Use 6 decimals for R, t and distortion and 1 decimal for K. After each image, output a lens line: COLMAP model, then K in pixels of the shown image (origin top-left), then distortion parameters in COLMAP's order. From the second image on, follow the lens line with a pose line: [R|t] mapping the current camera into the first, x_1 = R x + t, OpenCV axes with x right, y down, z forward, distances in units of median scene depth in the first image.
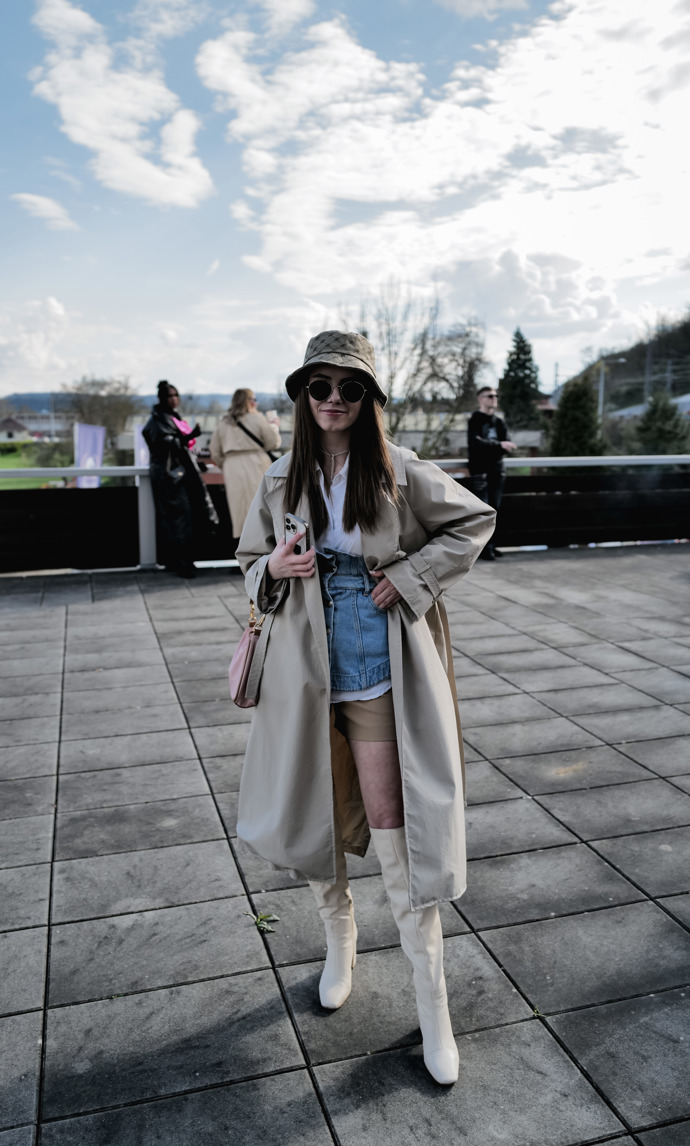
lens RADIAL K [[885.1, 0, 345.0], [0, 885.1, 573.0], [0, 0, 1]] dist [-0.000987, -0.001358]
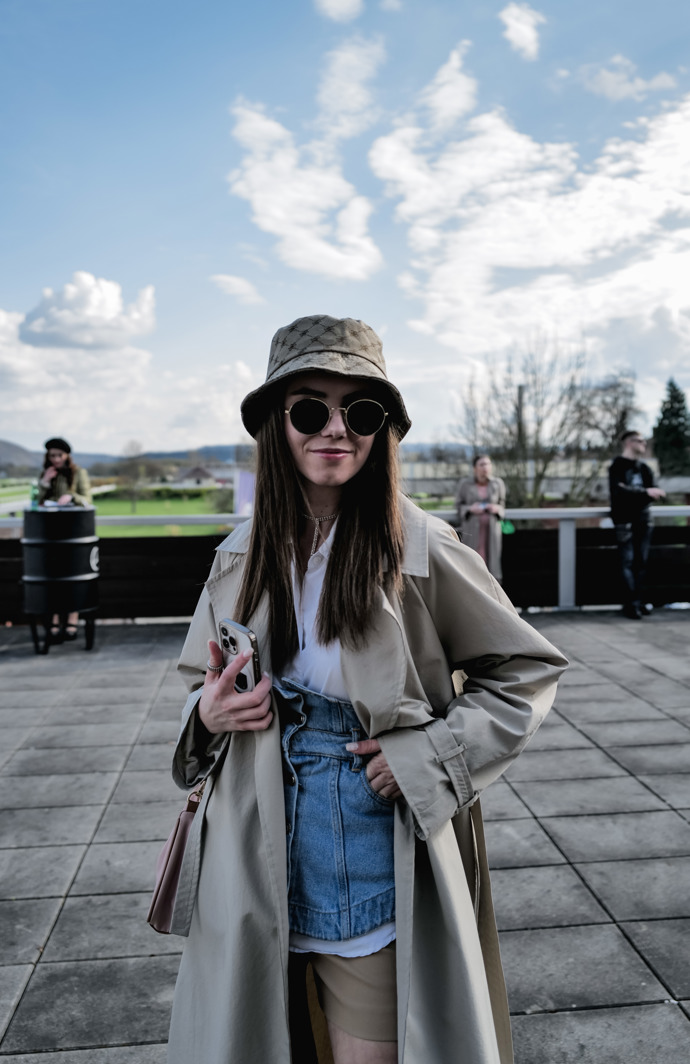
lens RADIAL K [[832.3, 0, 345.0], [0, 832.3, 532.0], [0, 0, 1]] dist [-0.027086, 0.015767]
pose [[0.982992, 0.008535, -0.183449, 0.057698], [-0.025670, 0.995499, -0.091231, -0.038650], [0.181844, 0.094388, 0.978787, 0.234793]]
